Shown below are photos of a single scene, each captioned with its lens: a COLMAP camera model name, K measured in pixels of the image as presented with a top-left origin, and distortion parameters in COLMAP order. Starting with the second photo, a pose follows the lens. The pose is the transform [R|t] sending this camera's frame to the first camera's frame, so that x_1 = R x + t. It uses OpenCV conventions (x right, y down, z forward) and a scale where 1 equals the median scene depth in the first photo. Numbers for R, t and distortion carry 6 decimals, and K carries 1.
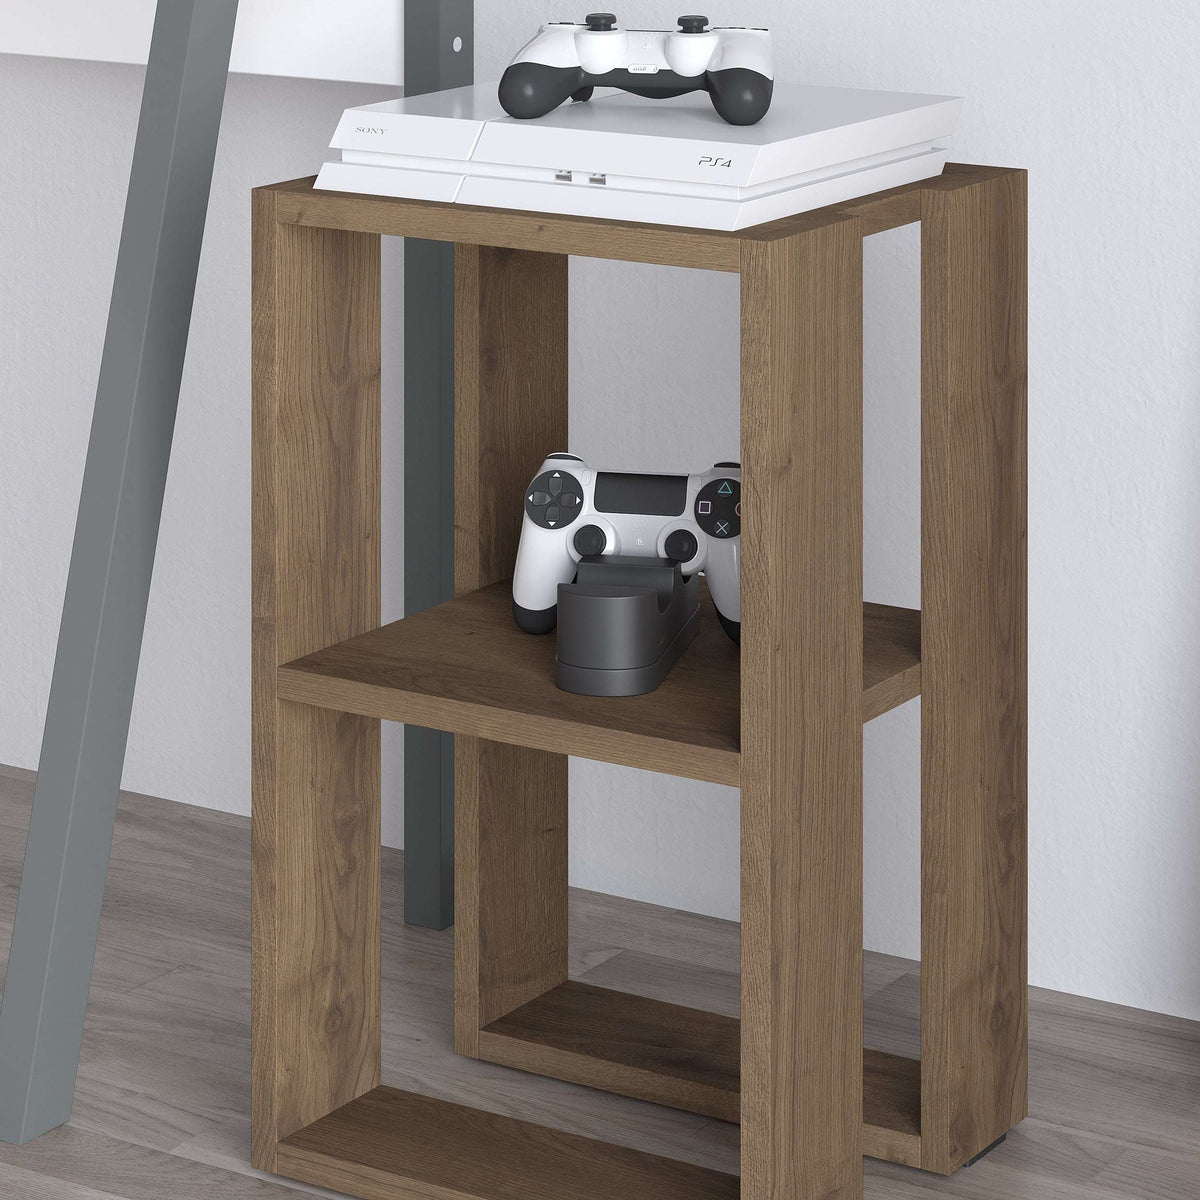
lens RADIAL K [[3768.7, 0, 600.0], [0, 3768.7, 600.0], [0, 0, 1]] dist [-1.614795, 46.768749]
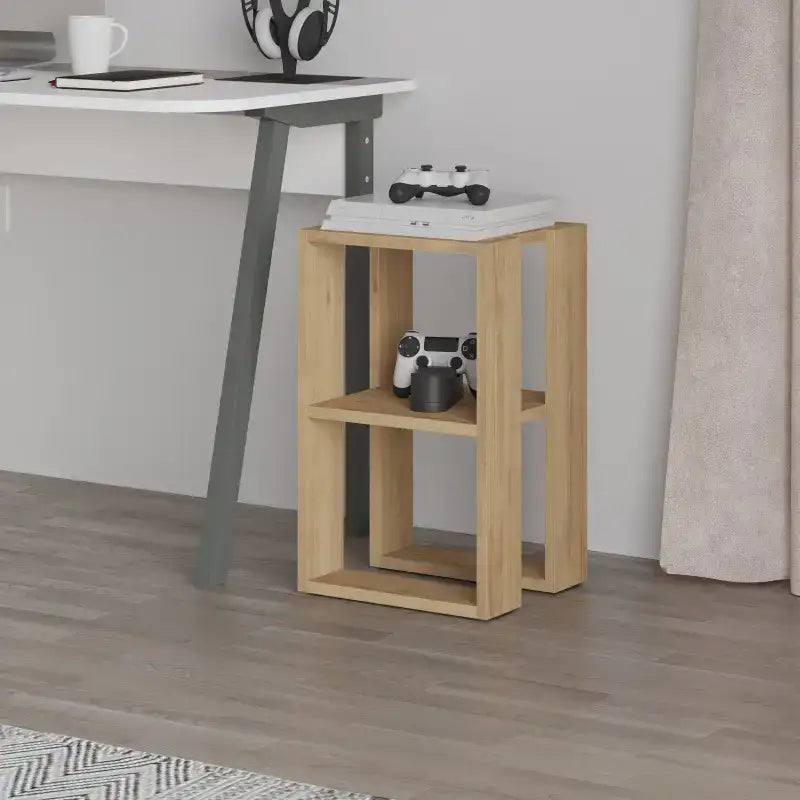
lens RADIAL K [[2995.9, 0, 400.0], [0, 2995.9, 400.0], [0, 0, 1]] dist [-0.055475, 1.940817]
pose [[0.999995, -0.000592, -0.002974, -0.012531], [0.000353, 0.996826, -0.079612, 0.183143], [0.003012, 0.079610, 0.996822, -1.139256]]
